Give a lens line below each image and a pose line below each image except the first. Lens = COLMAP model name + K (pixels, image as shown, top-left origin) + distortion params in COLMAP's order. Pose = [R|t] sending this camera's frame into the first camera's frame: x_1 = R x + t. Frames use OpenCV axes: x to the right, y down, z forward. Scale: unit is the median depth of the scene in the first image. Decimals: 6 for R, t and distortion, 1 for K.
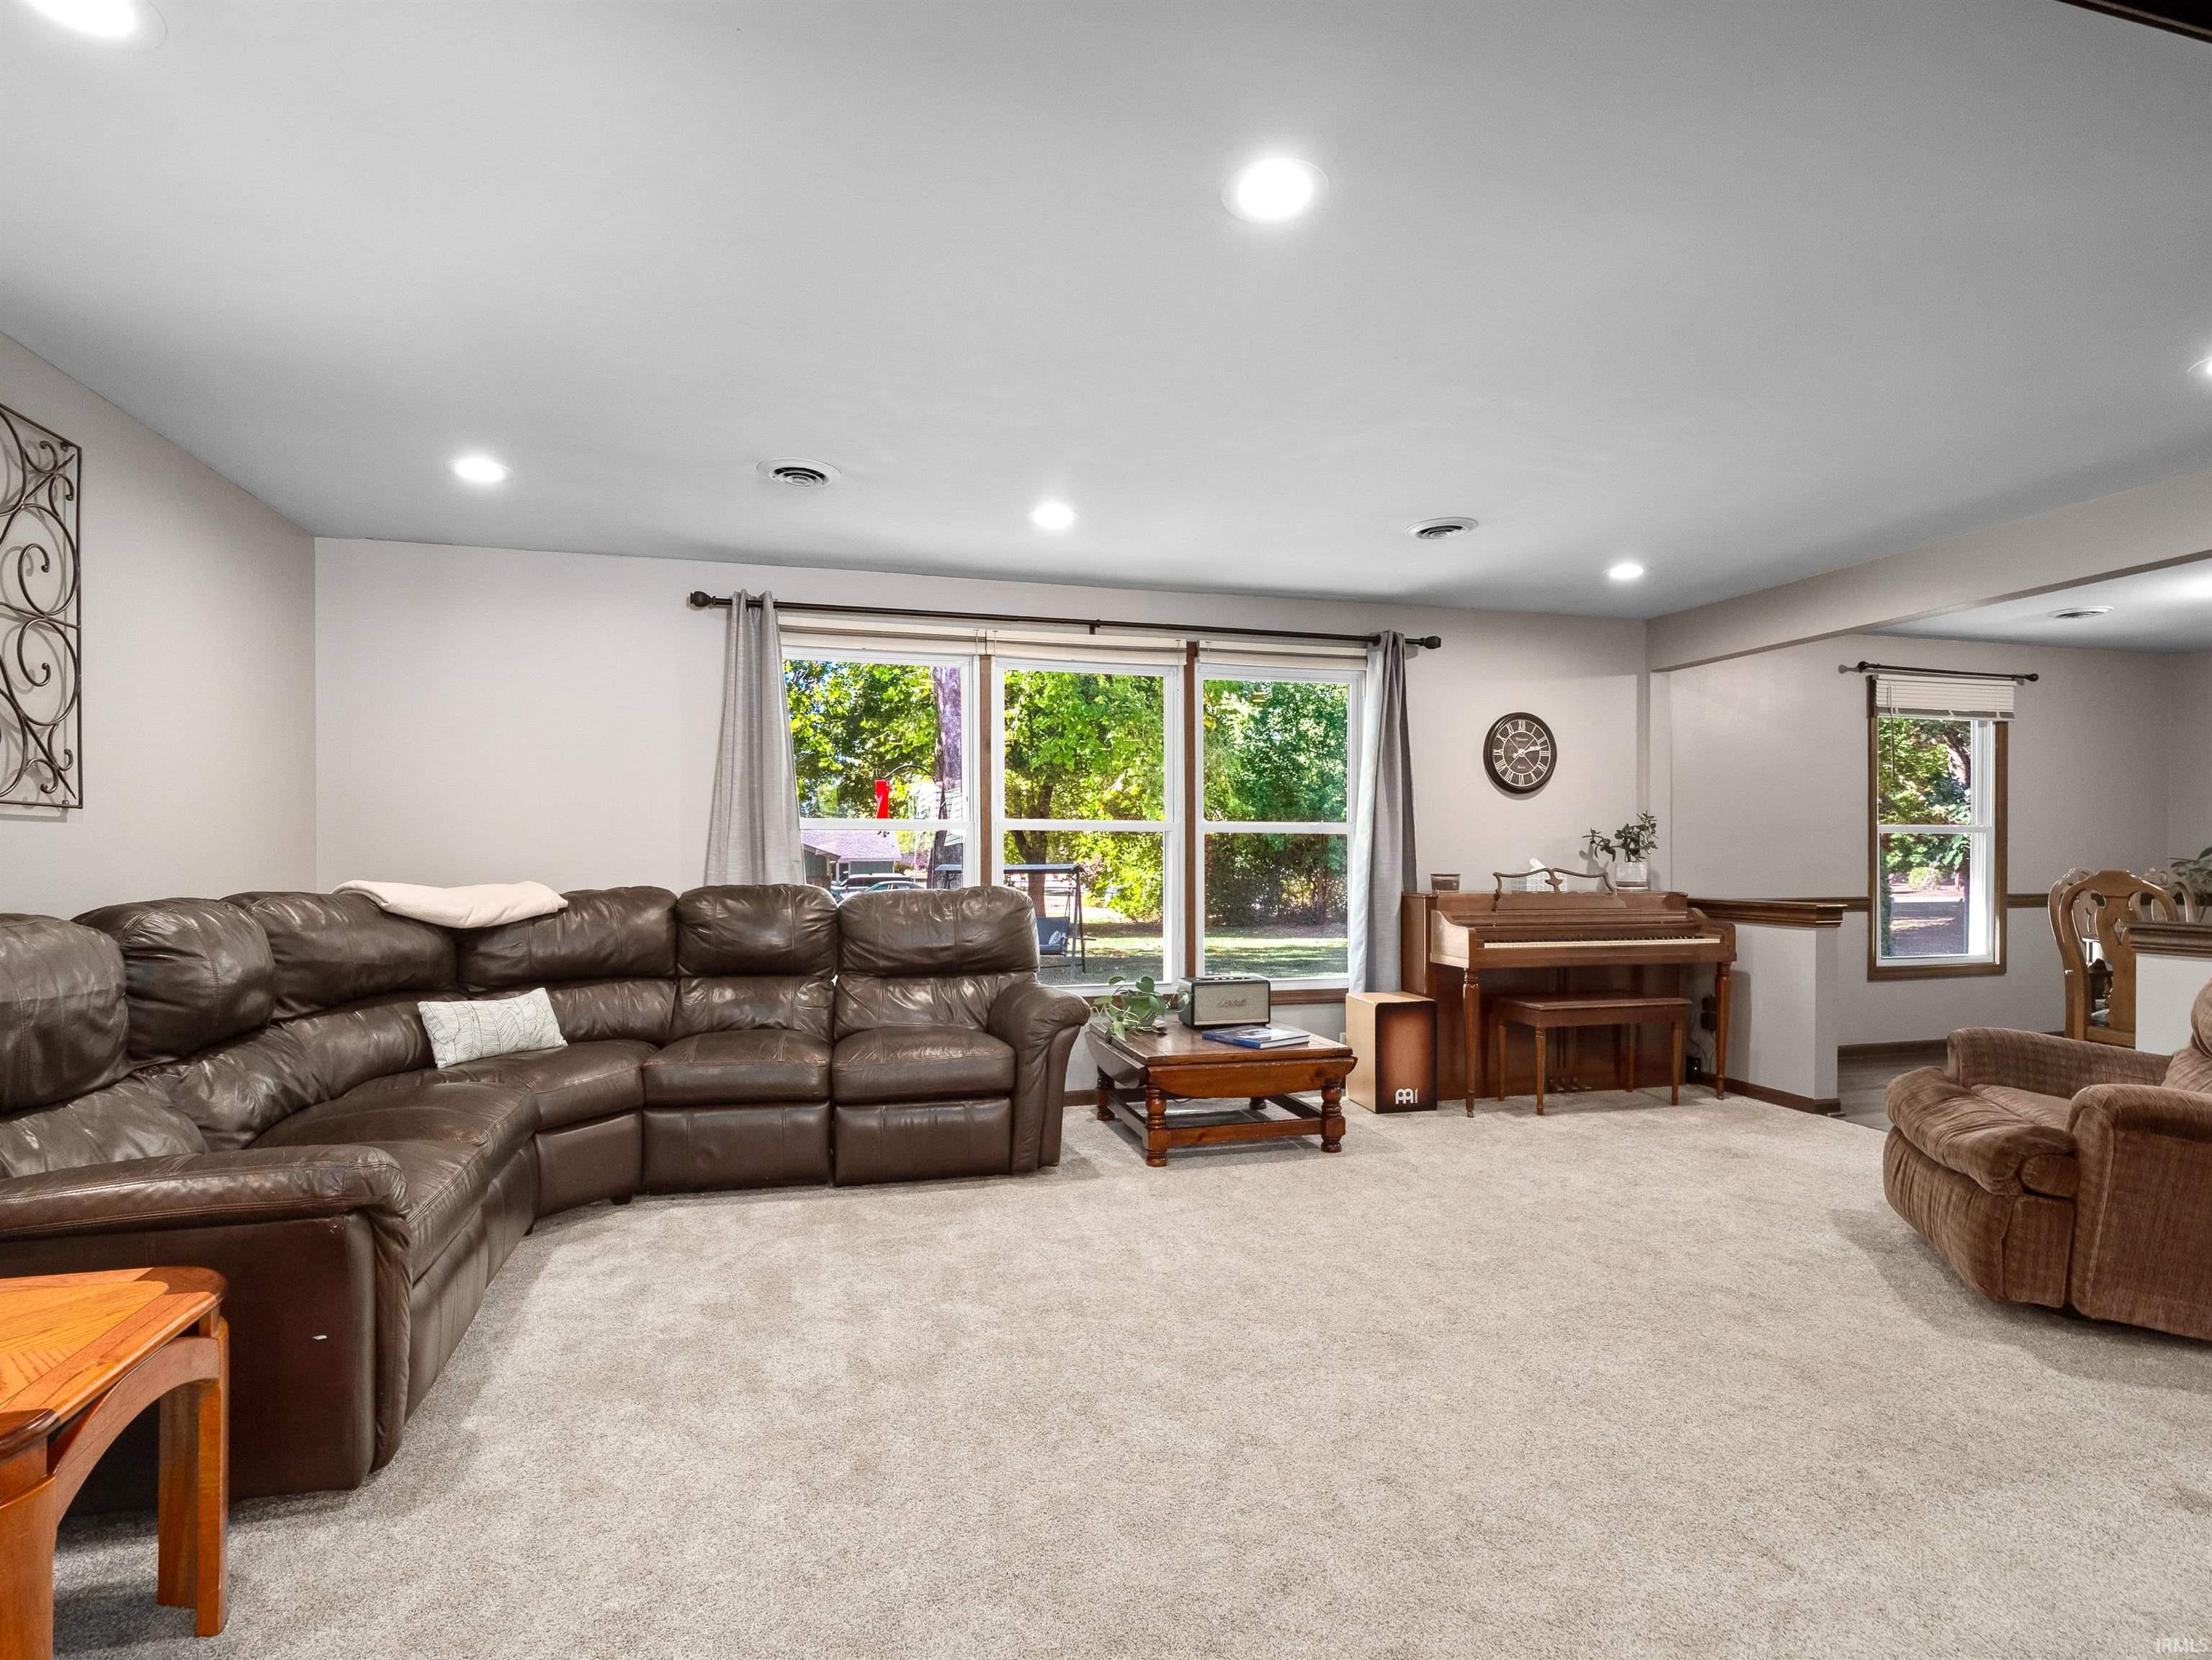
lens RADIAL K [[1089.1, 0, 1099.5], [0, 1089.1, 864.1], [0, 0, 1]] dist [0.000529, -0.007056]
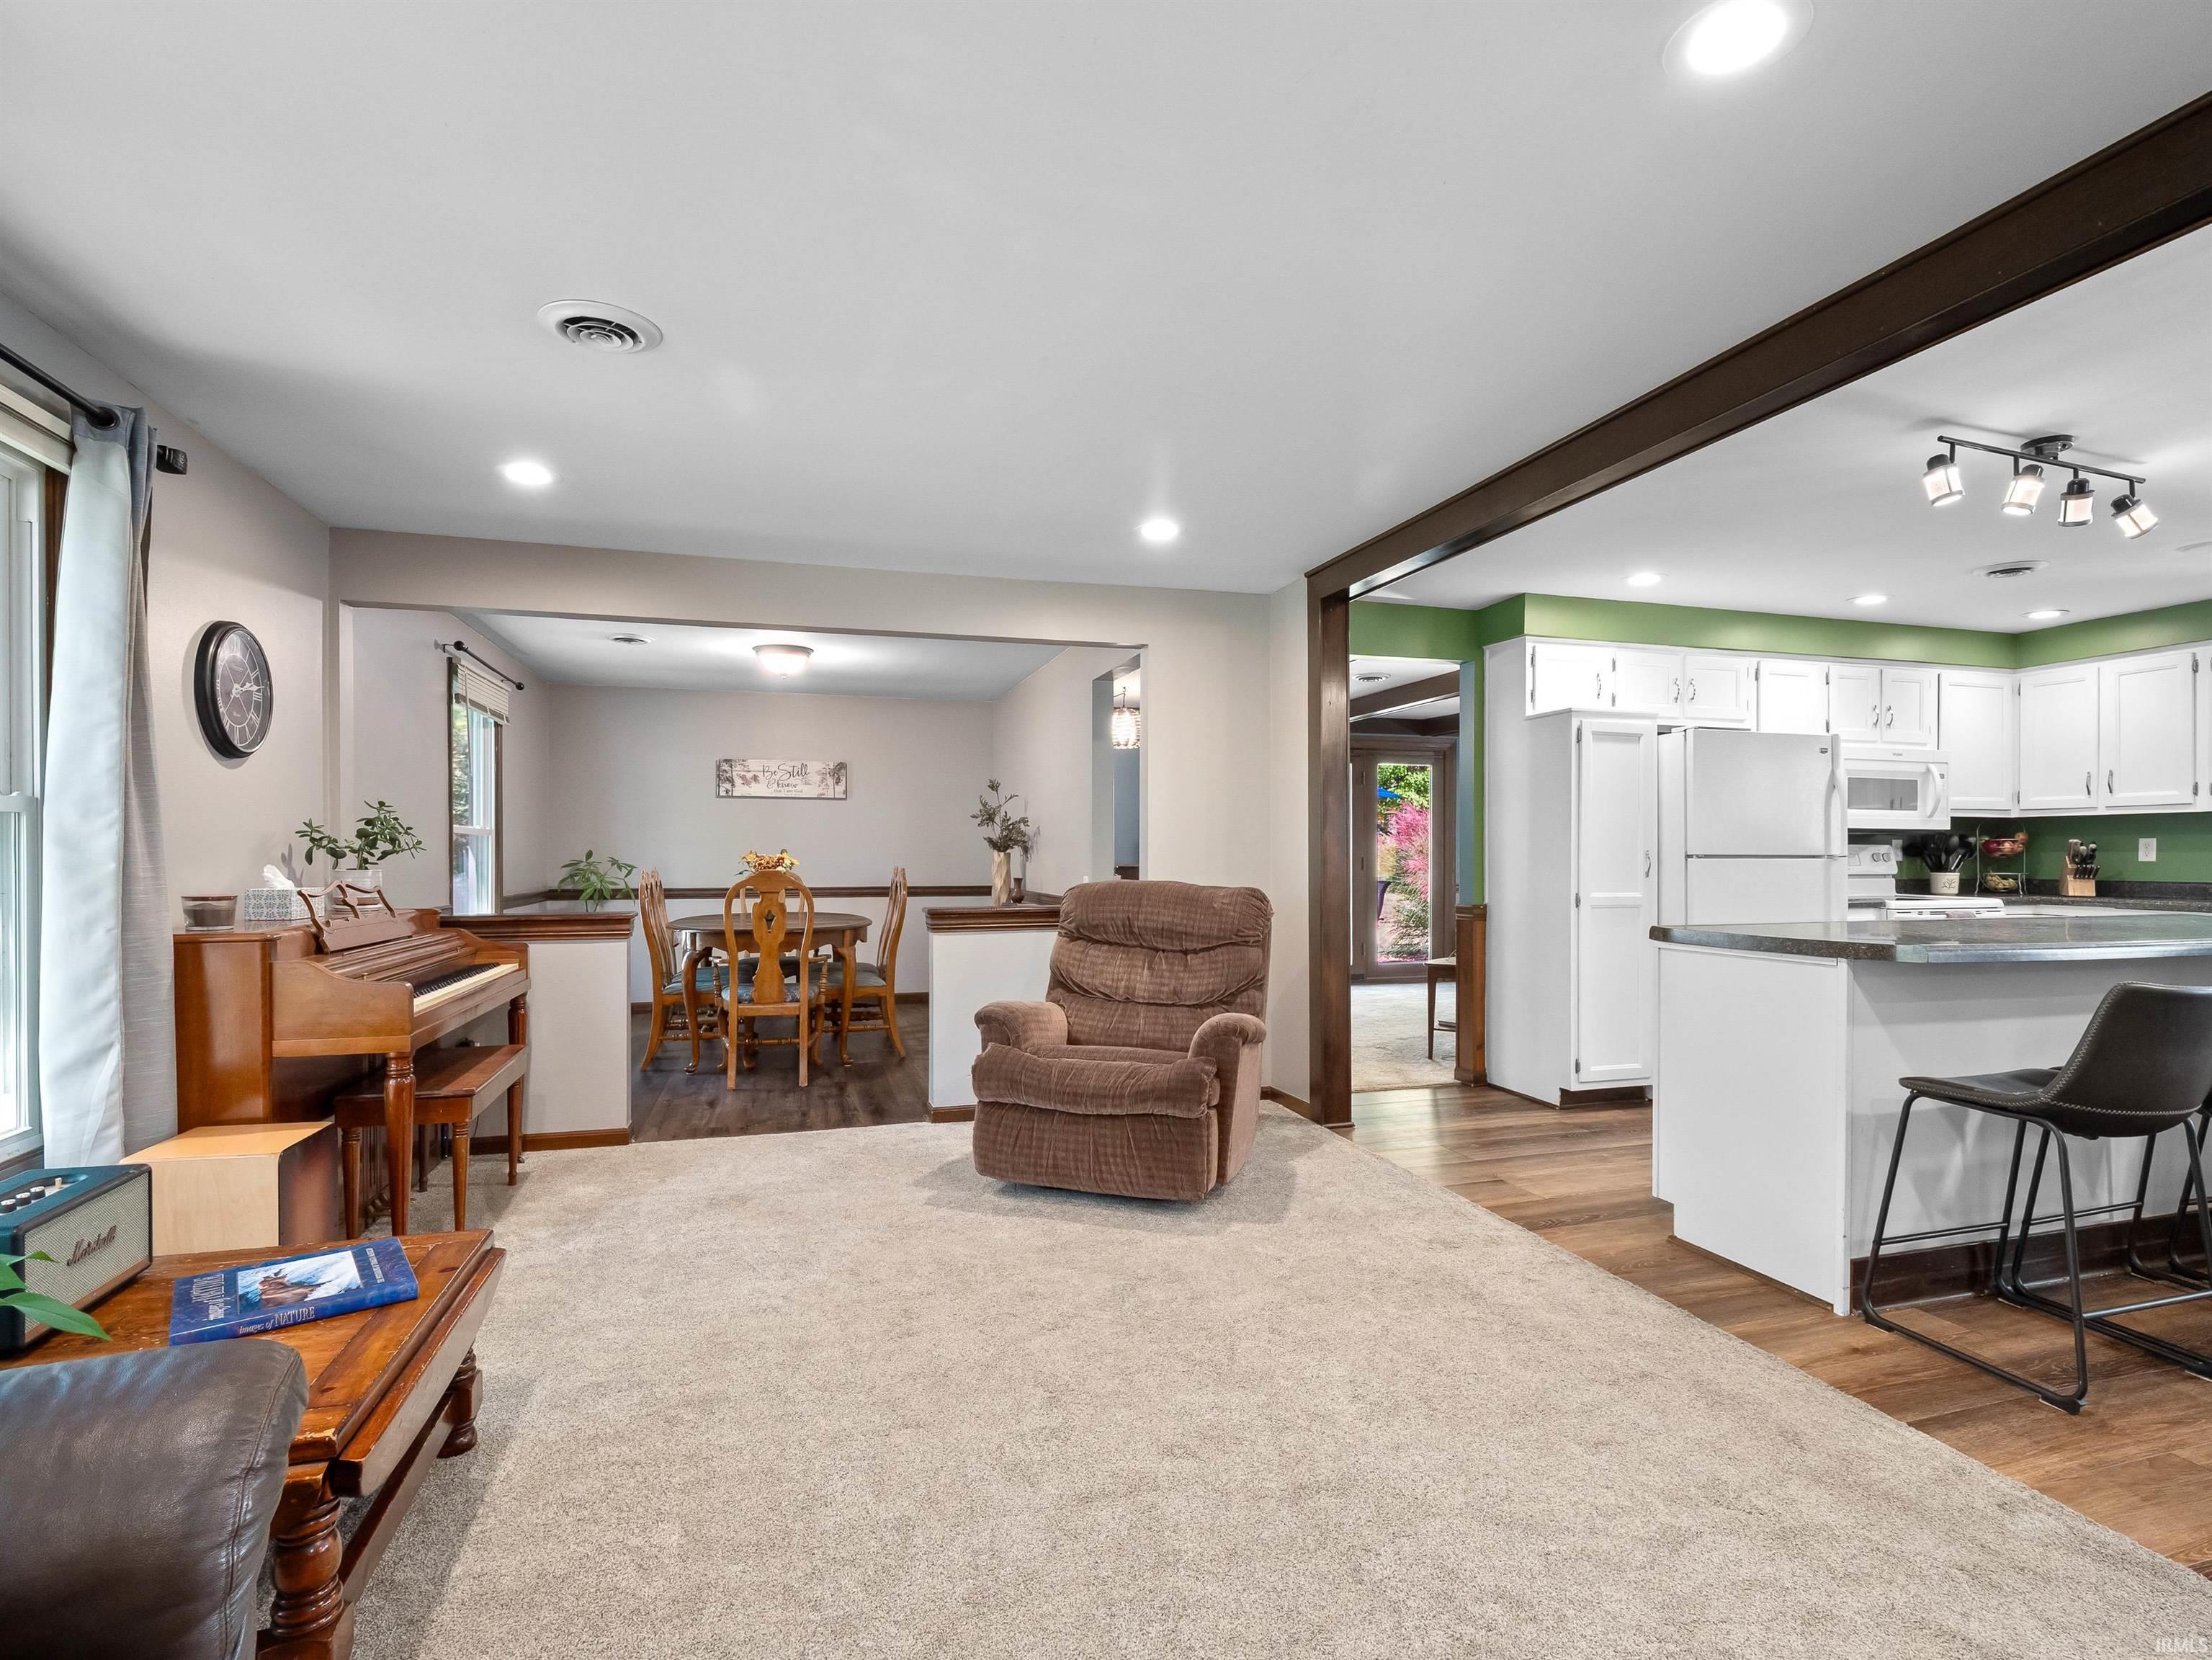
lens RADIAL K [[1089.1, 0, 1122.6], [0, 1089.1, 858.5], [0, 0, 1]] dist [0.000529, -0.007056]
pose [[-0.037505, -0.003515, 0.999290, -0.275088], [0.009898, 0.999943, 0.003889, -0.008032], [-0.999247, 0.010037, -0.037469, 0.650816]]
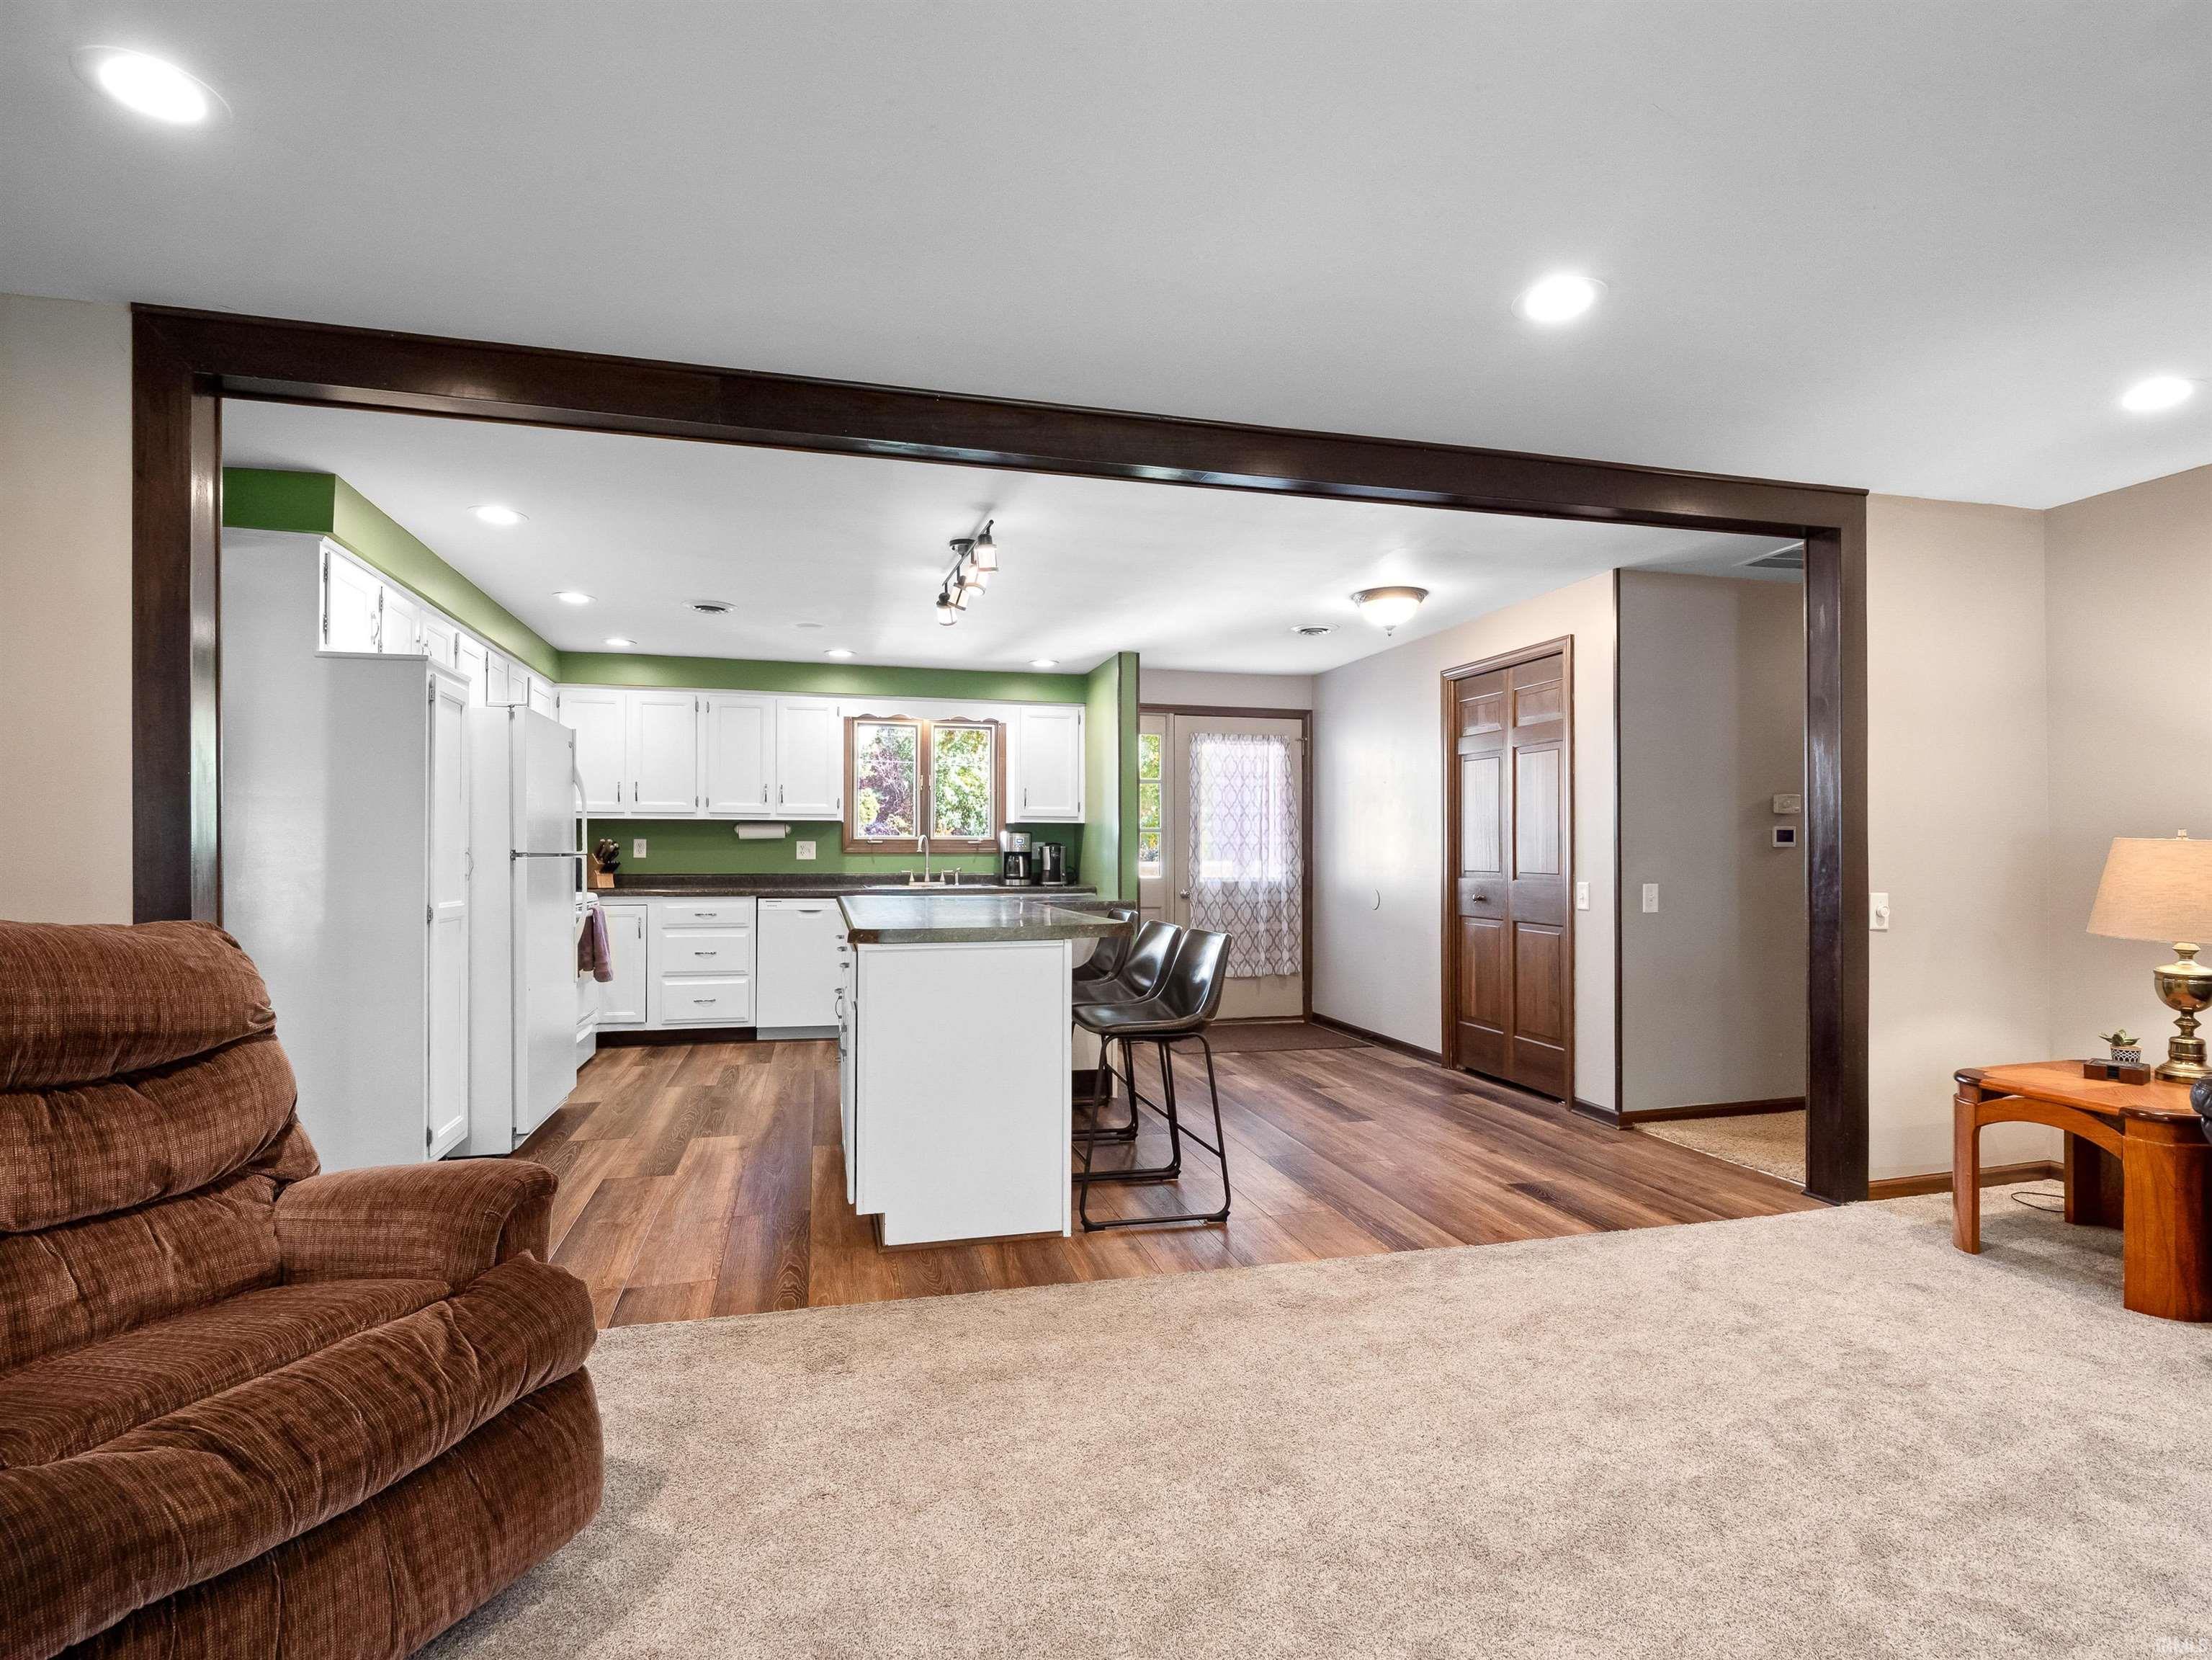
lens RADIAL K [[1089.1, 0, 1089.8], [0, 1089.1, 839.6], [0, 0, 1]] dist [0.000529, -0.007056]
pose [[-0.999878, -0.000684, 0.015574, 0.286941], [-0.000700, 0.999999, -0.001011, -0.013128], [-0.015573, -0.001022, -0.999878, 0.961673]]
